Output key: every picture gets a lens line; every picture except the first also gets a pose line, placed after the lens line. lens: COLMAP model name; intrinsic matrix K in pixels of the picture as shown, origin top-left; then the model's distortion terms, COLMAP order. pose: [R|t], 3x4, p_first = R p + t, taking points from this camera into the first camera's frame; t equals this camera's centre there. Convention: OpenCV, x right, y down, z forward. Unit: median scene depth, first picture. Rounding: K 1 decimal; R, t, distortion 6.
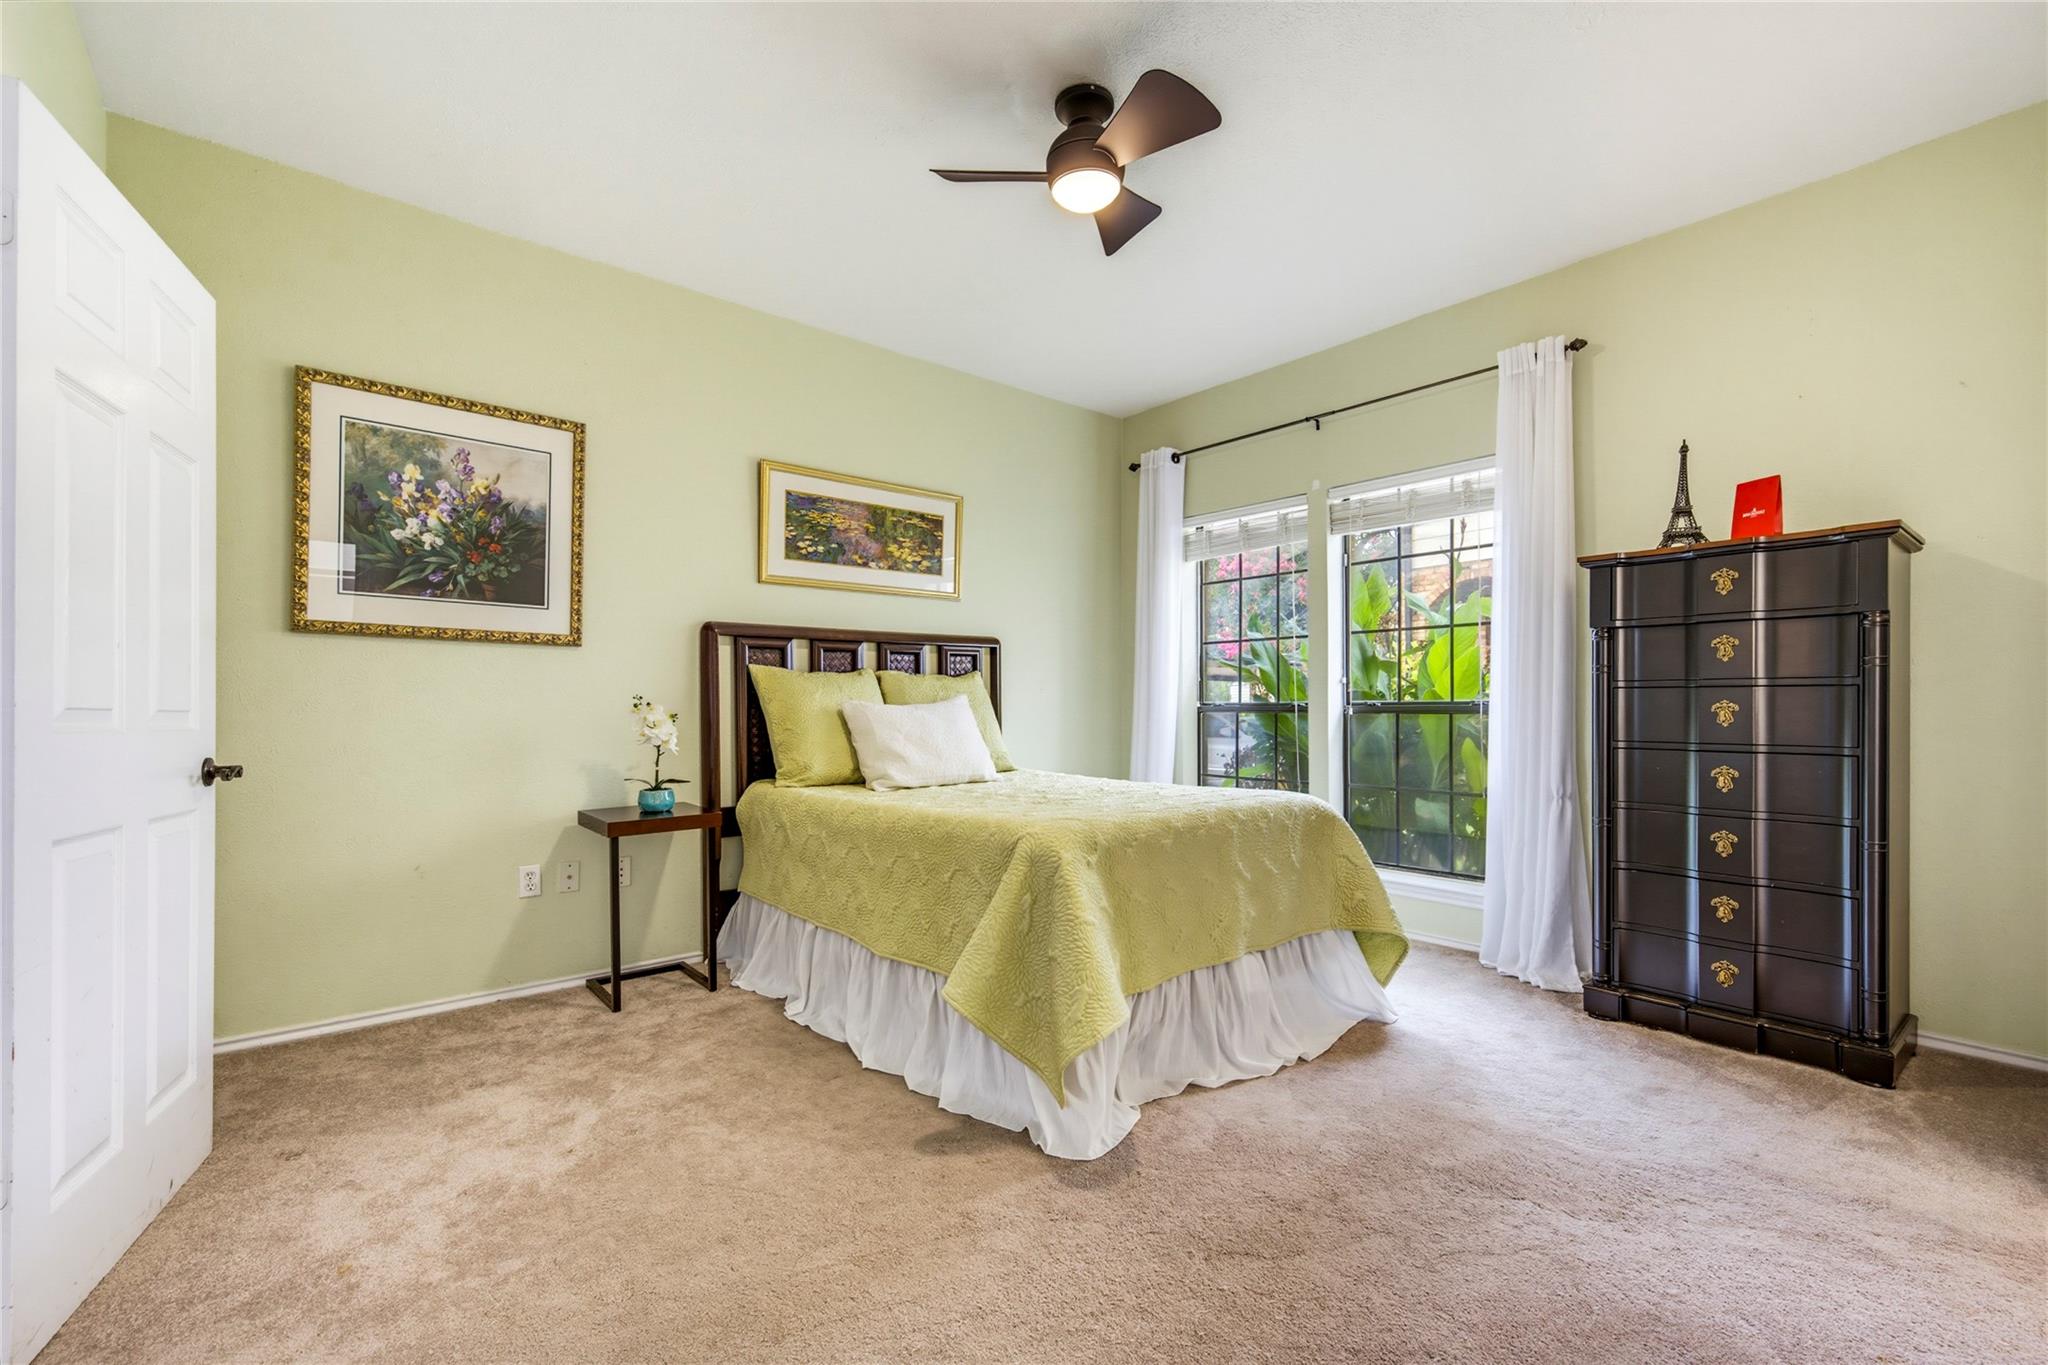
lens RADIAL K [[880.1, 0, 1024.1], [0, 880.1, 701.1], [0, 0, 1]] dist [-0.002170, -0.000225]
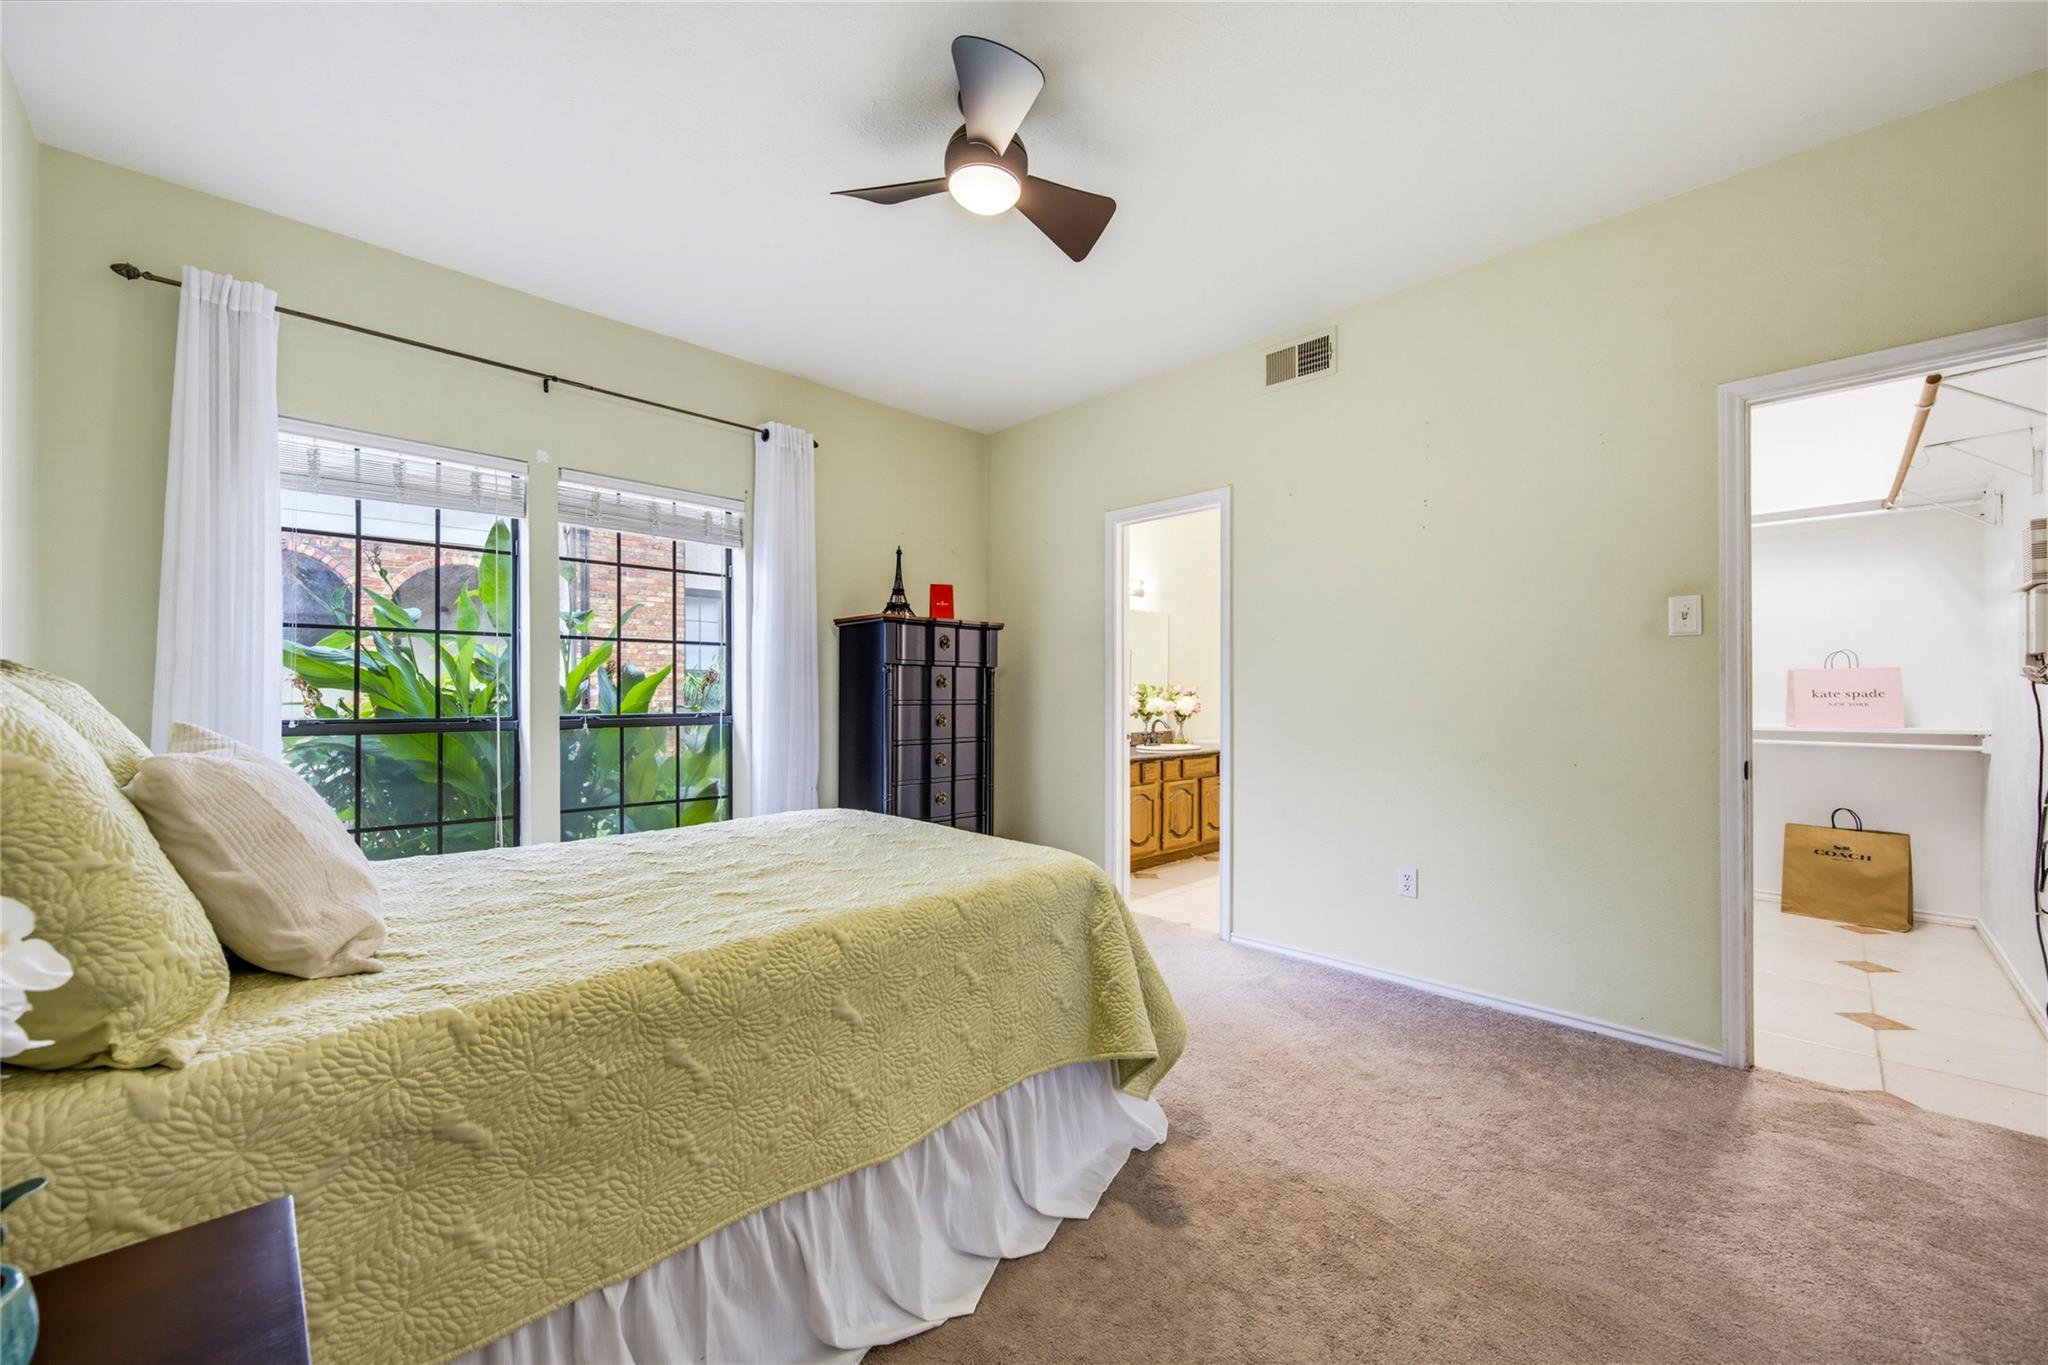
lens RADIAL K [[803.6, 0, 1028.4], [0, 803.6, 688.9], [0, 0, 1]] dist [0.000623, 0.000052]
pose [[-0.085073, 0.011876, 0.996304, -0.696231], [-0.006685, 0.999900, -0.012490, -0.028699], [-0.996352, -0.007723, -0.084986, 0.904147]]
